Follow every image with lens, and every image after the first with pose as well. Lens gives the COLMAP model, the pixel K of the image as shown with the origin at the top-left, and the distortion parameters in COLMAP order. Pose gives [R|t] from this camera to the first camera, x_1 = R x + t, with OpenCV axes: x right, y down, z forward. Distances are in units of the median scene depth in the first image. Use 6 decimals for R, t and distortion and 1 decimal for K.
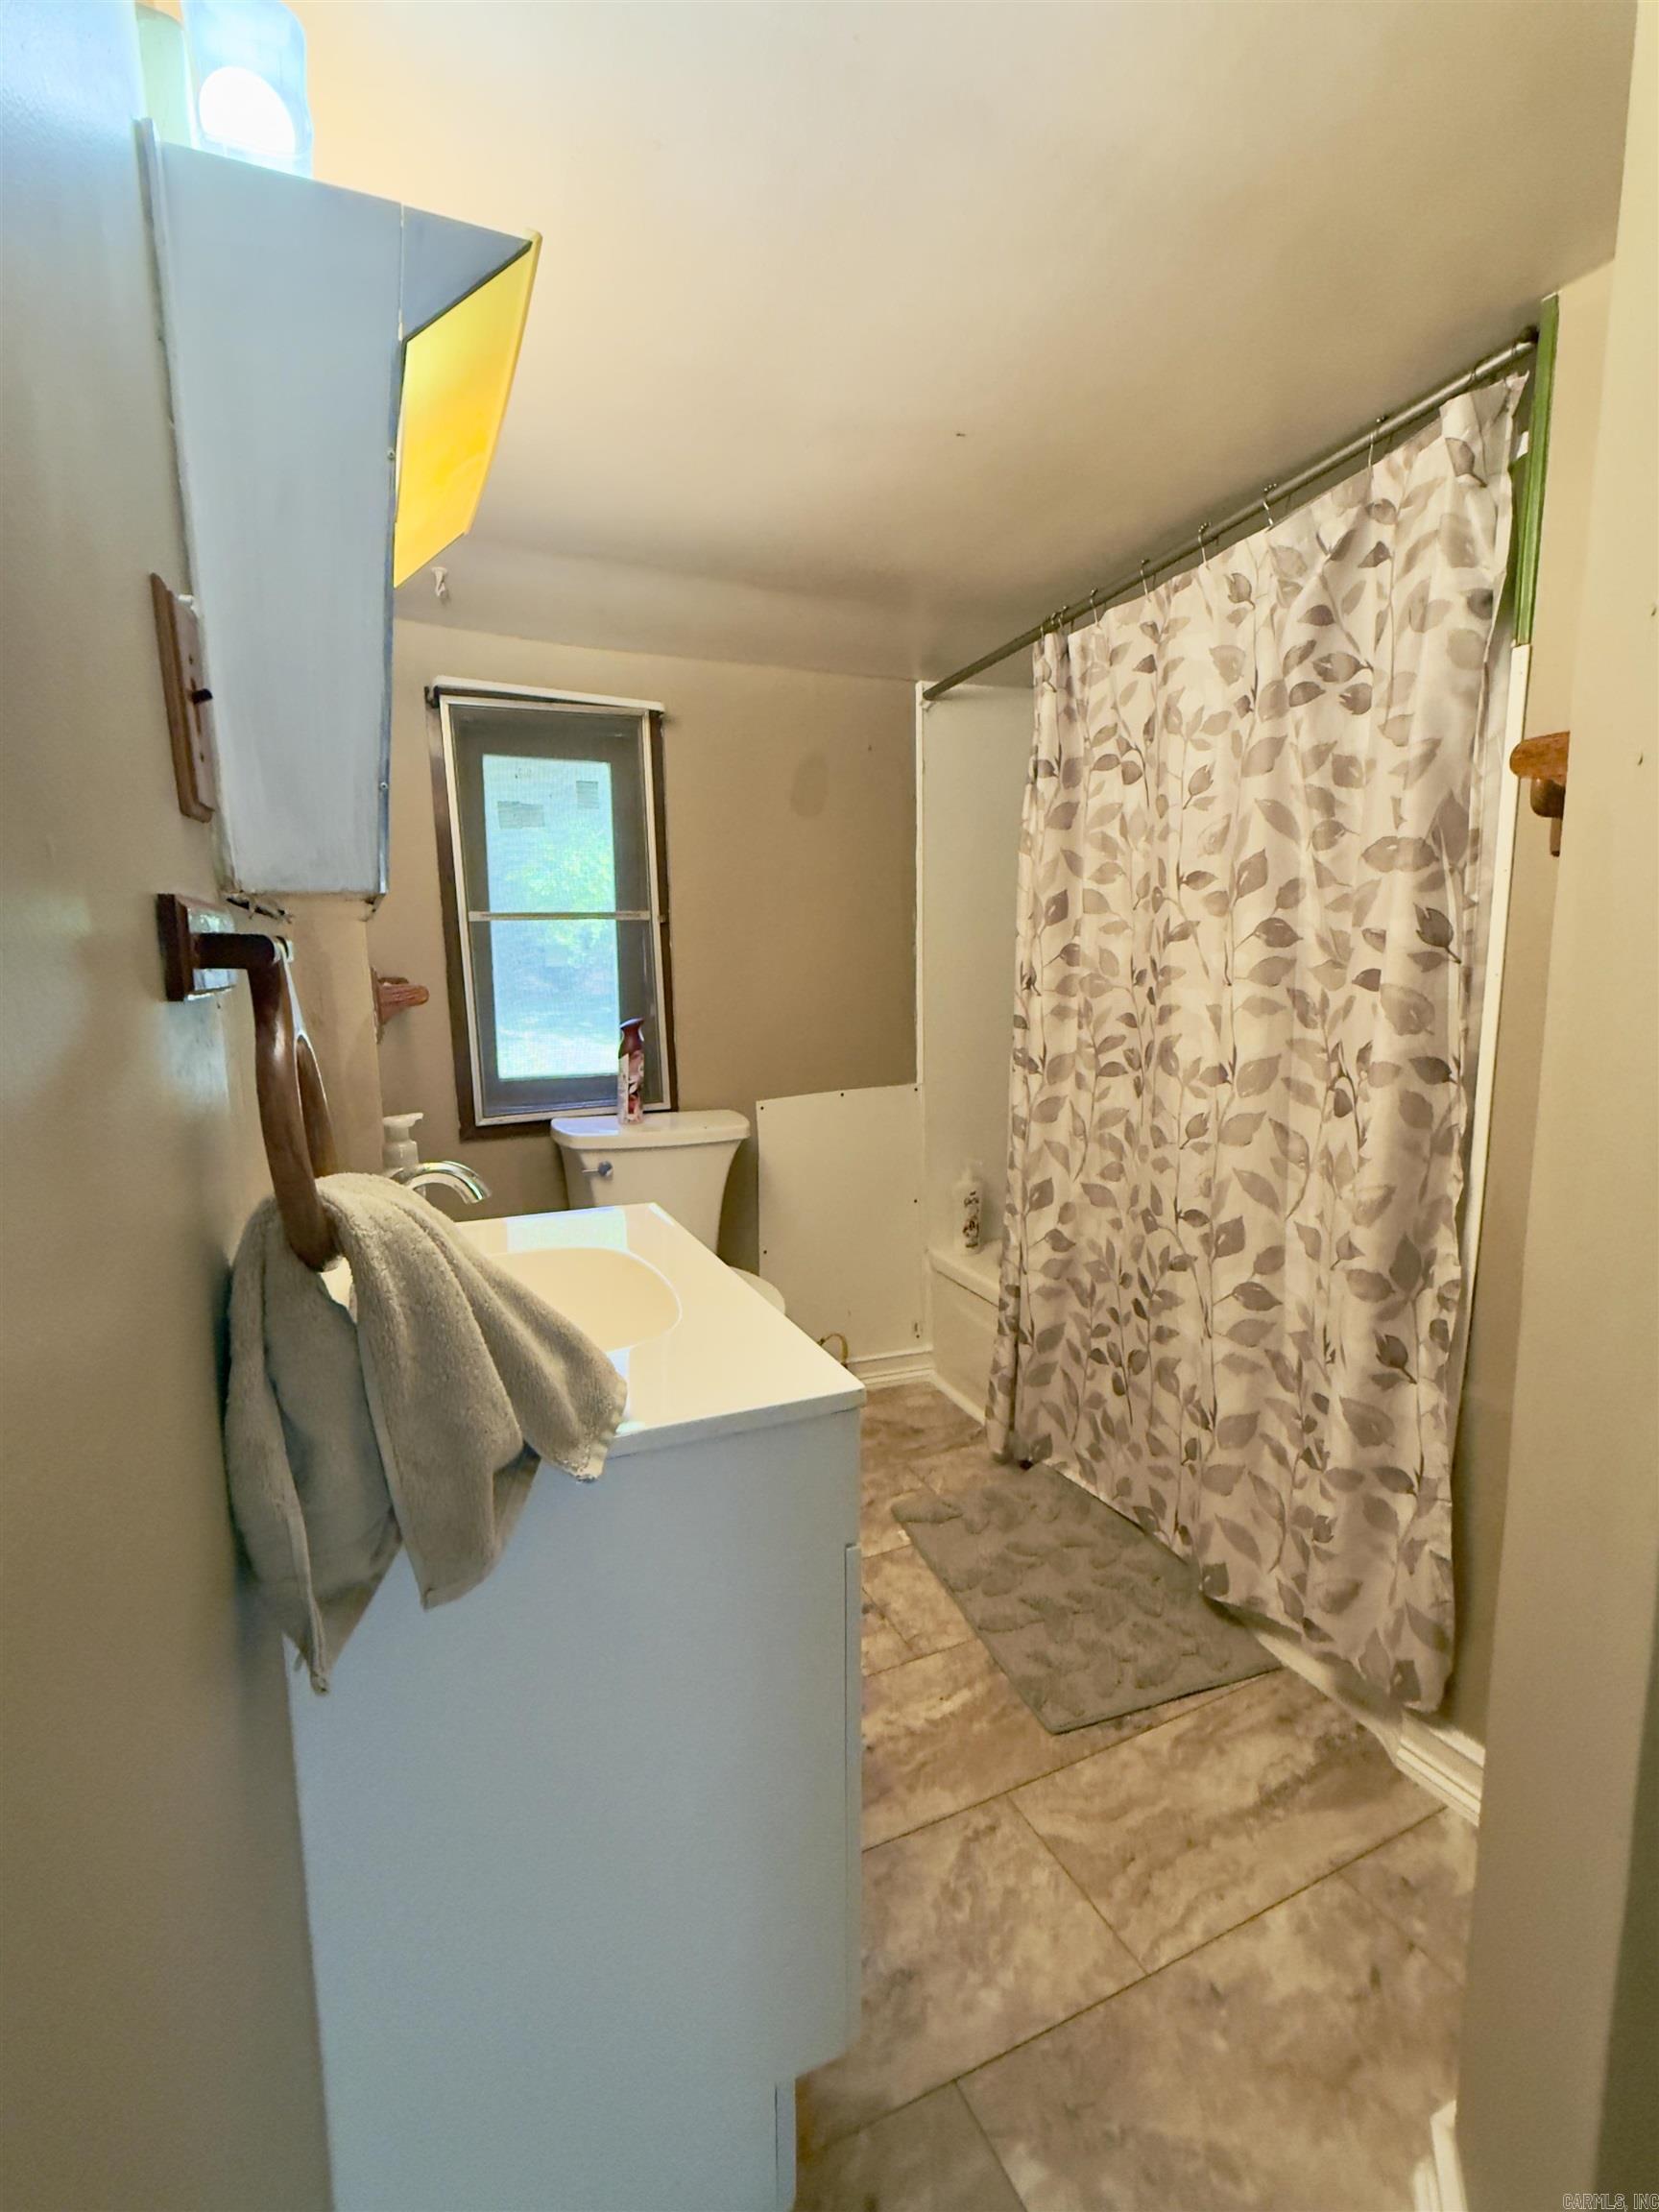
lens RADIAL K [[1021.8, 0, 832.2], [0, 1021.8, 1106.2], [0, 0, 1]] dist [0.003389, 0.000670]
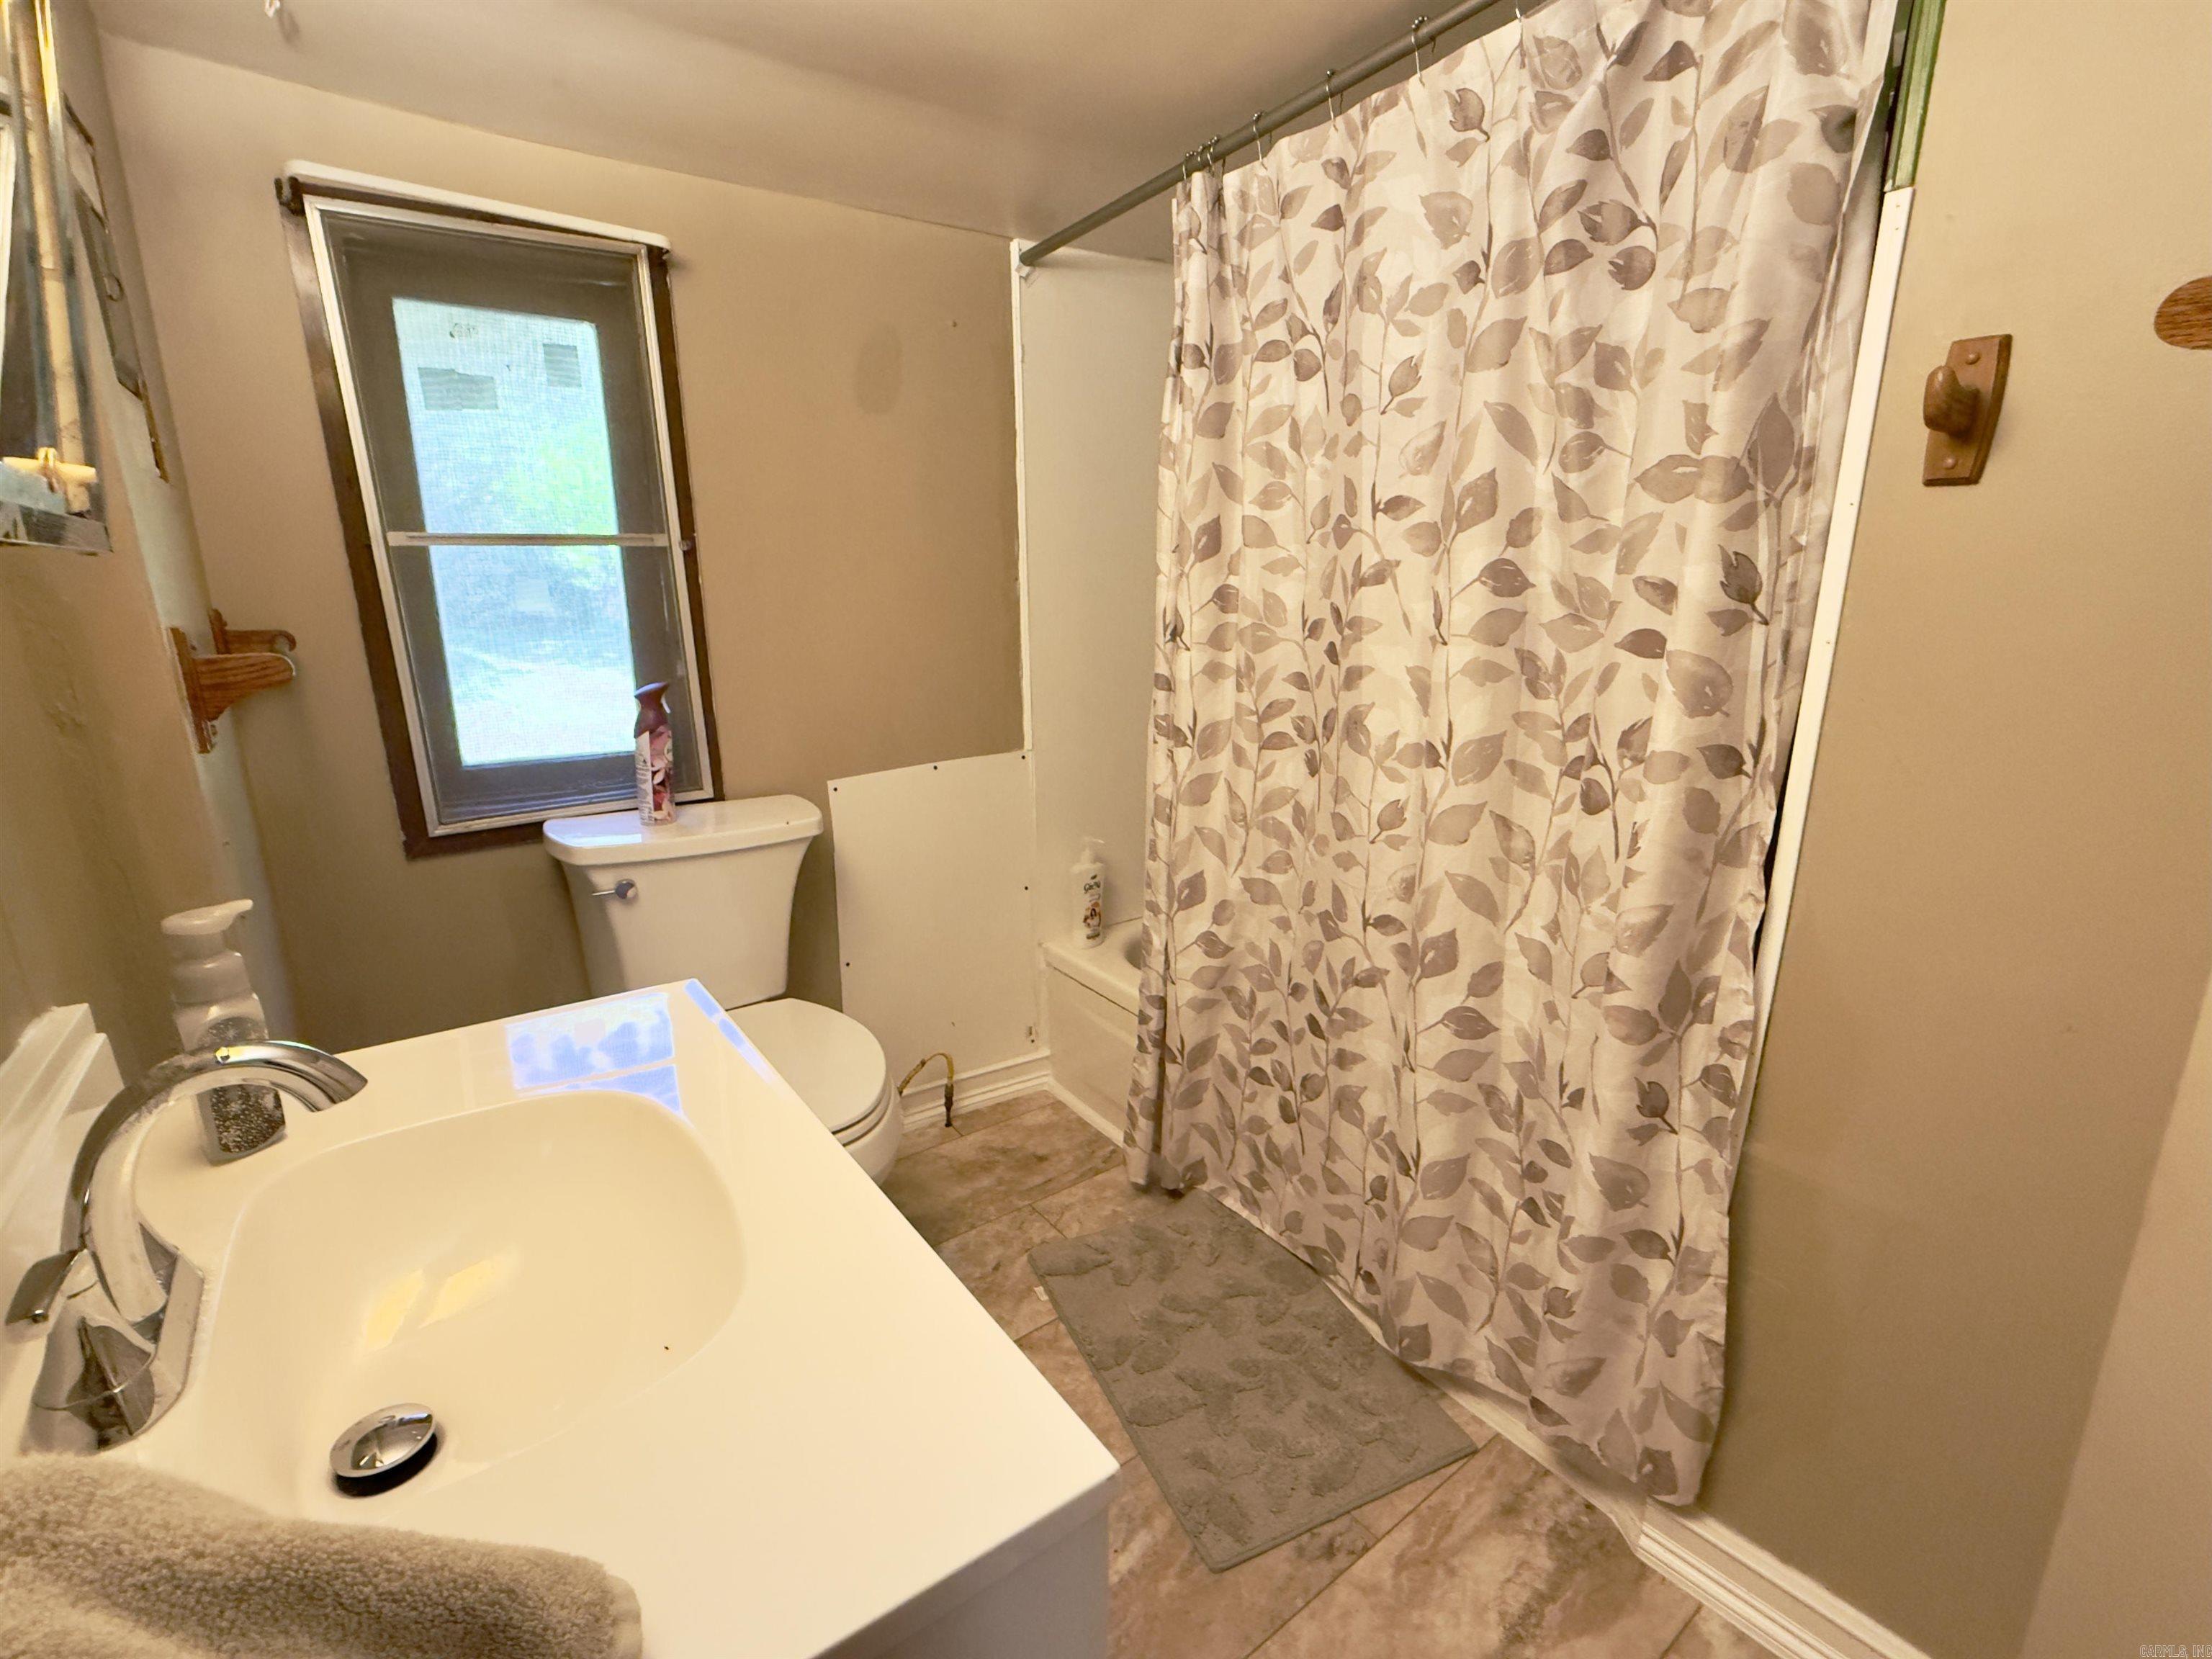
lens RADIAL K [[1021.8, 0, 1107.5], [0, 1021.8, 831.8], [0, 0, 1]] dist [0.003389, 0.000670]
pose [[0.978422, -0.043784, 0.201923, -0.031000], [0.024013, 0.994763, 0.099344, -0.051538], [-0.205215, -0.092352, 0.974350, 0.233924]]
